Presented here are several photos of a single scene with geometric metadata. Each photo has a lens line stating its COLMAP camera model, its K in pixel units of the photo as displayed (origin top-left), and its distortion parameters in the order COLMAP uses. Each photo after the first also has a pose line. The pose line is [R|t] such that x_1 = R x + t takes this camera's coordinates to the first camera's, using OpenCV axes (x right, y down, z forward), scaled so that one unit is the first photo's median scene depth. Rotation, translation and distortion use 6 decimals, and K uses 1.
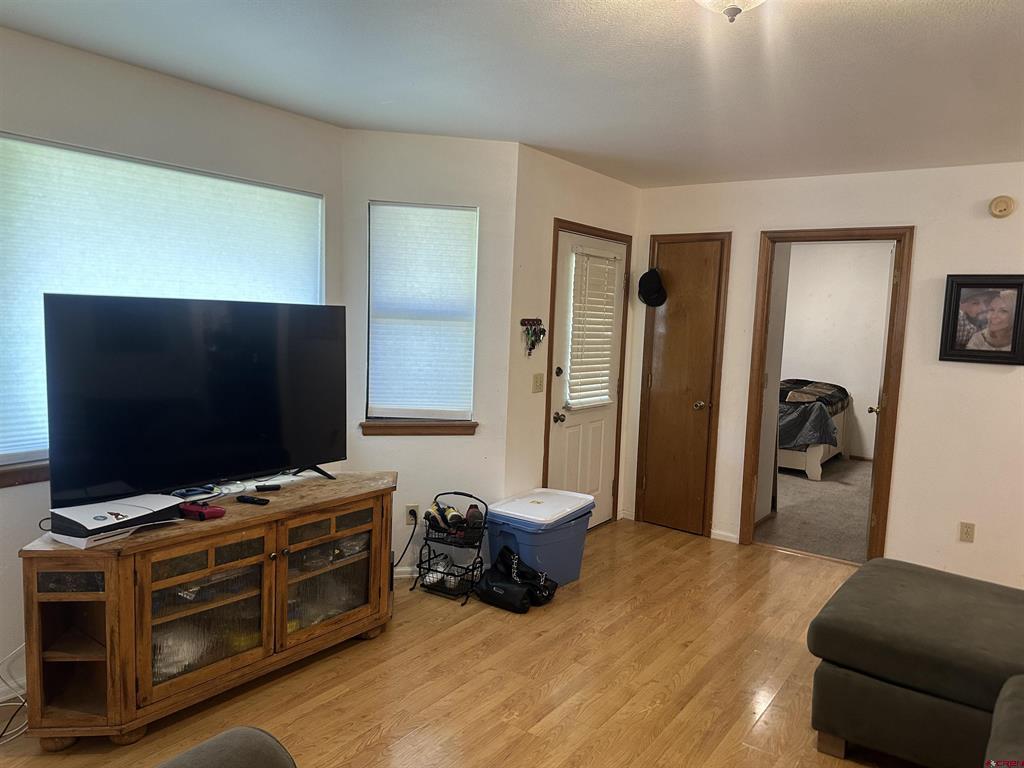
lens RADIAL K [[719.3, 0, 517.2], [0, 719.3, 382.2], [0, 0, 1]] dist [0.071196, -0.097207]
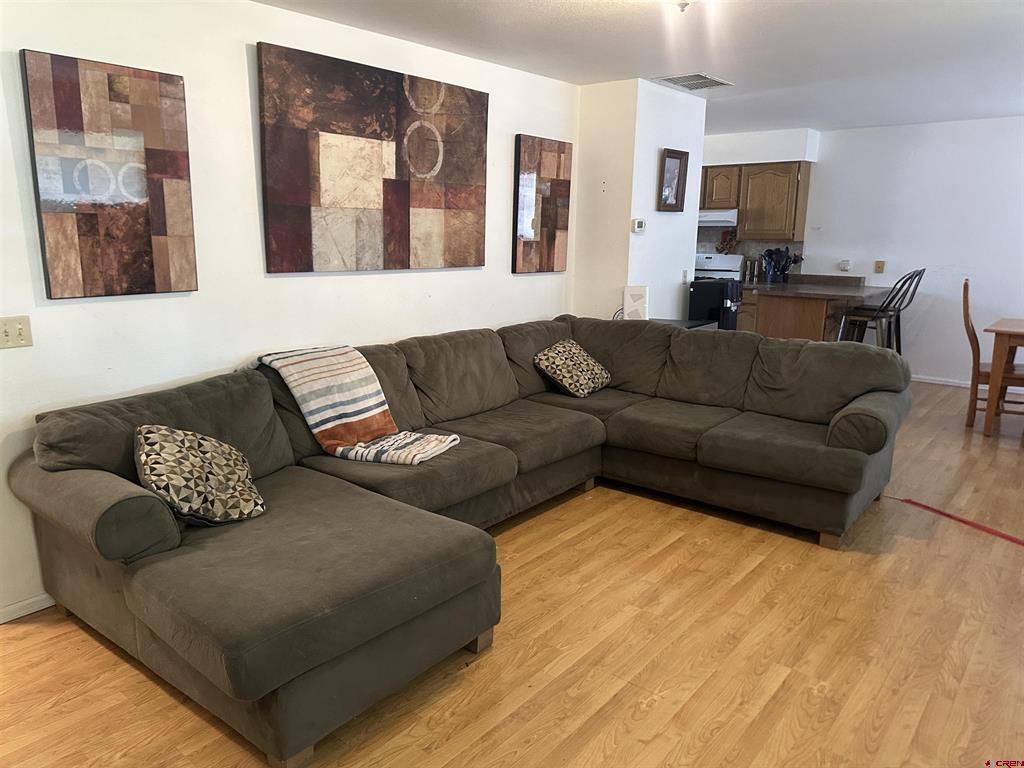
lens RADIAL K [[719.3, 0, 508.3], [0, 719.3, 399.6], [0, 0, 1]] dist [0.071196, -0.097207]
pose [[-0.995868, -0.060182, 0.068015, 0.287953], [-0.034981, 0.945319, 0.324267, -0.120984], [-0.083811, 0.320547, -0.943517, 1.550448]]
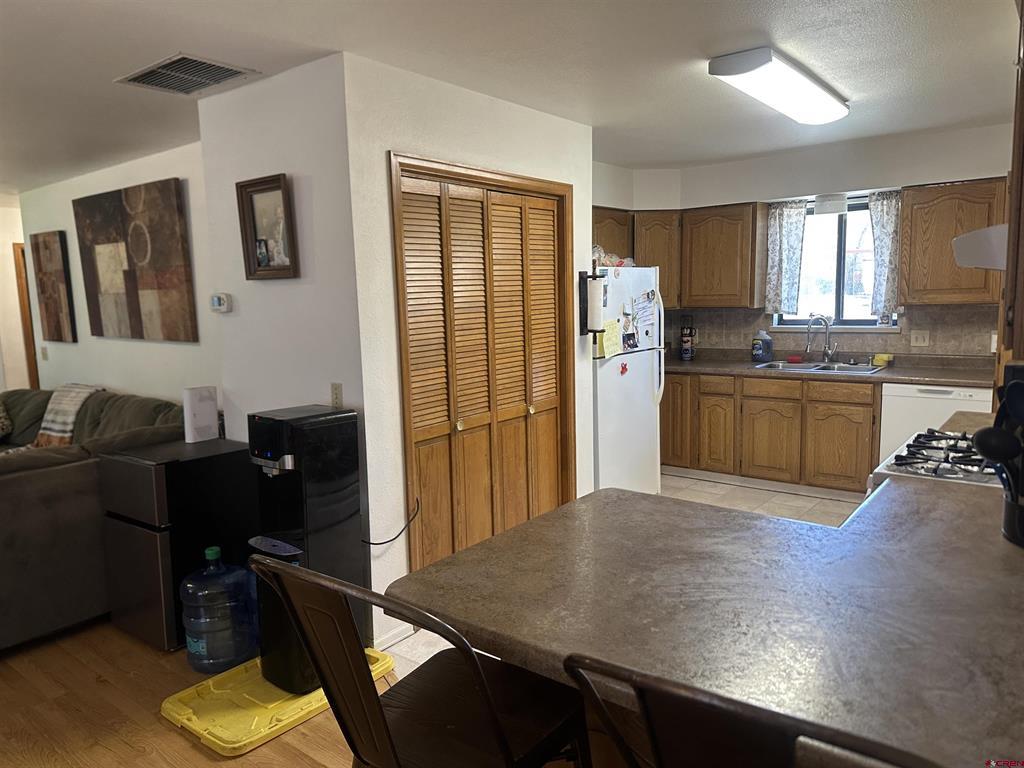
lens RADIAL K [[719.3, 0, 509.1], [0, 719.3, 391.2], [0, 0, 1]] dist [0.071196, -0.097207]
pose [[0.053146, -0.175999, 0.982955, -0.974327], [0.123634, 0.977932, 0.168415, 0.025762], [-0.990904, 0.112576, 0.073732, -0.633427]]
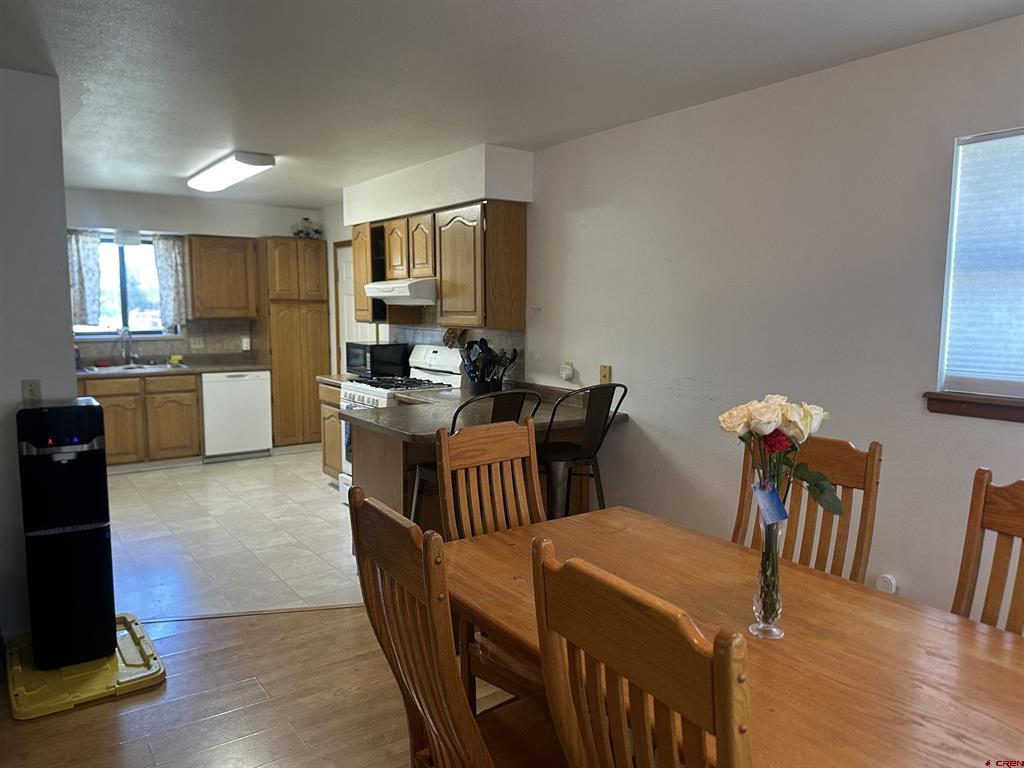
lens RADIAL K [[719.3, 0, 519.1], [0, 719.3, 388.8], [0, 0, 1]] dist [0.071196, -0.097207]
pose [[-0.945498, -0.078402, 0.316049, -0.984297], [-0.009139, 0.976589, 0.214920, -0.059752], [-0.325500, 0.200318, -0.924079, 0.379569]]
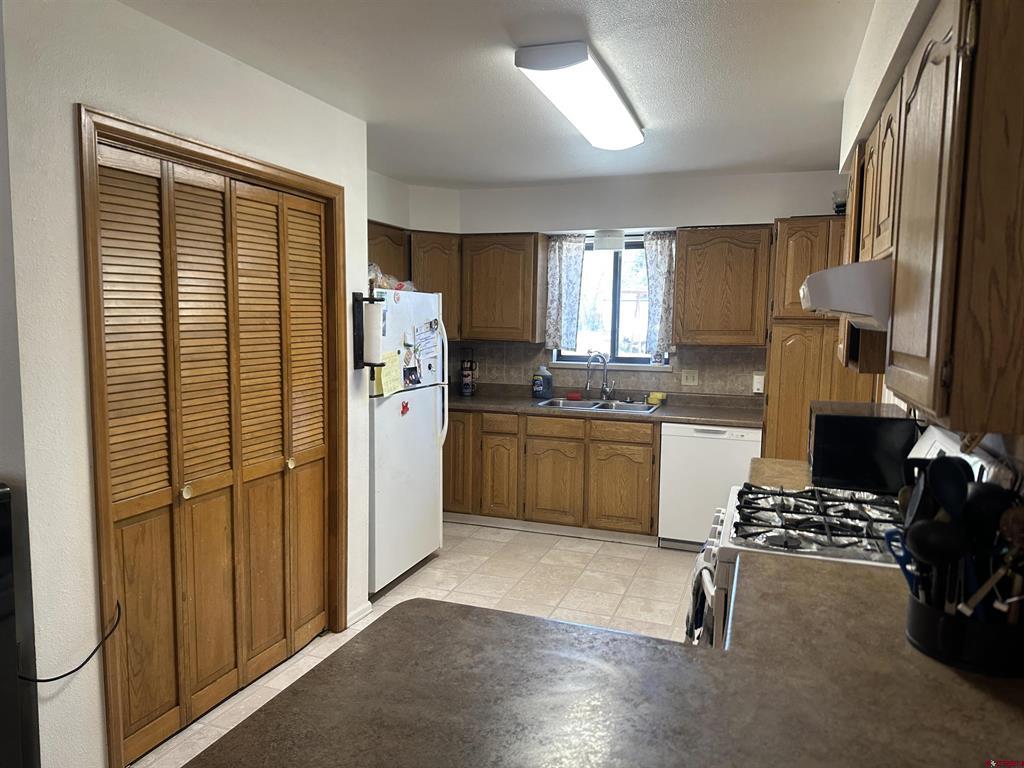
lens RADIAL K [[719.3, 0, 513.0], [0, 719.3, 394.8], [0, 0, 1]] dist [0.071196, -0.097207]
pose [[-0.269783, -0.143941, 0.952102, -0.765024], [0.066381, 0.983632, 0.167518, 0.034641], [-0.960630, 0.108395, -0.255812, -0.625117]]
